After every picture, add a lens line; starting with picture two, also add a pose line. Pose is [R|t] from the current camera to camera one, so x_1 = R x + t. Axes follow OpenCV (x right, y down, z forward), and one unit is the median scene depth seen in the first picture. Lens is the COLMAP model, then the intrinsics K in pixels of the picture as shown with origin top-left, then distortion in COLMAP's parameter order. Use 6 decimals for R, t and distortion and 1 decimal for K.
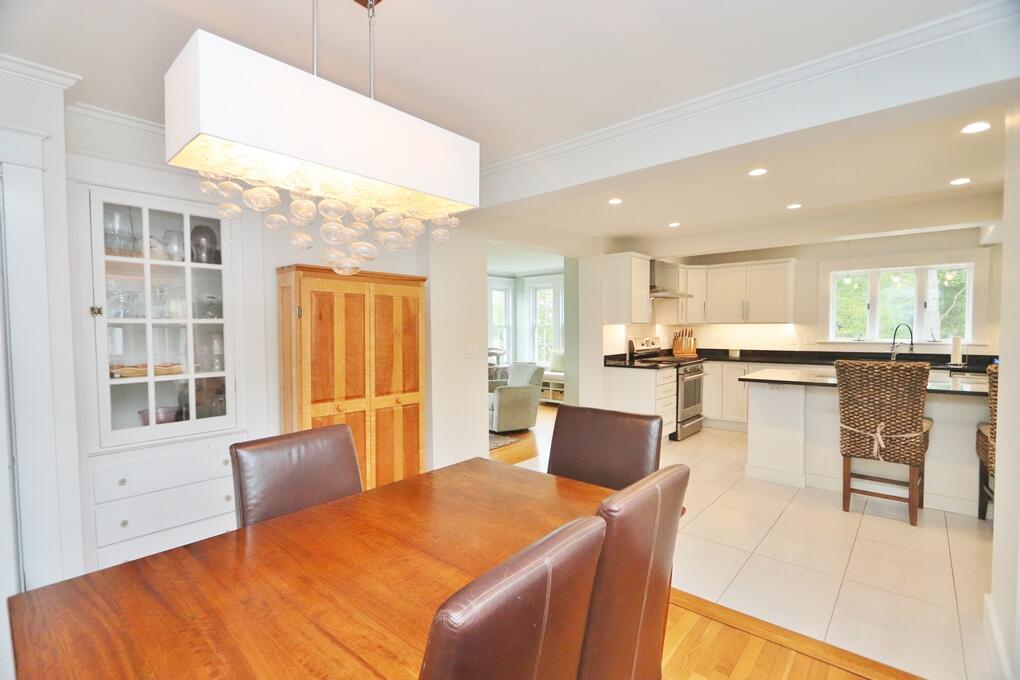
lens RADIAL K [[466.9, 0, 506.9], [0, 466.9, 347.0], [0, 0, 1]] dist [-0.004236, -0.000555]
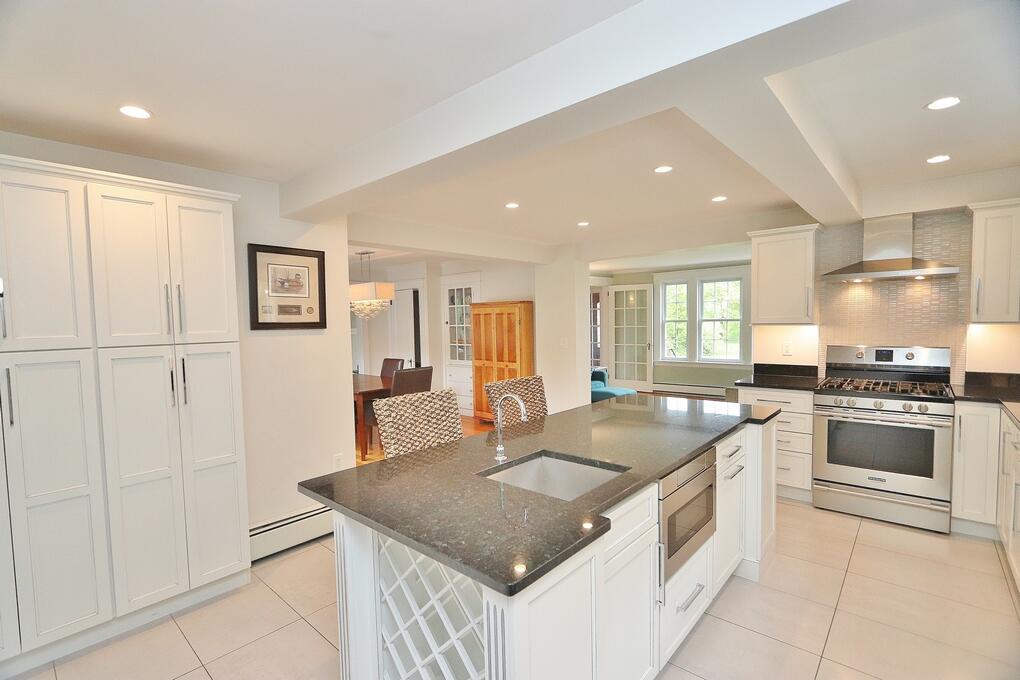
lens RADIAL K [[466.9, 0, 506.9], [0, 466.9, 347.0], [0, 0, 1]] dist [-0.004236, -0.000555]
pose [[-0.005132, 0.057886, -0.998310, 1.764838], [-0.023465, 0.998041, 0.057991, -0.078215], [0.999711, 0.023723, -0.003763, 1.039577]]
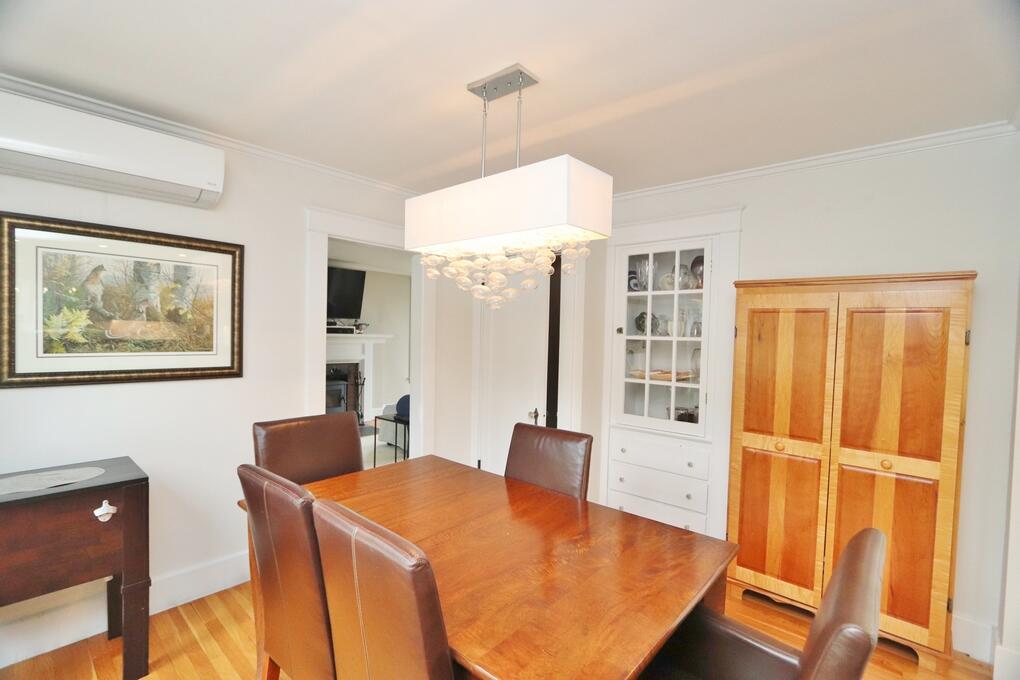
lens RADIAL K [[466.9, 0, 506.9], [0, 466.9, 347.0], [0, 0, 1]] dist [-0.004236, -0.000555]
pose [[0.004366, 0.032787, -0.999453, 0.433941], [-0.069077, 0.997085, 0.032407, -0.035417], [0.997602, 0.068897, 0.006618, 0.458141]]
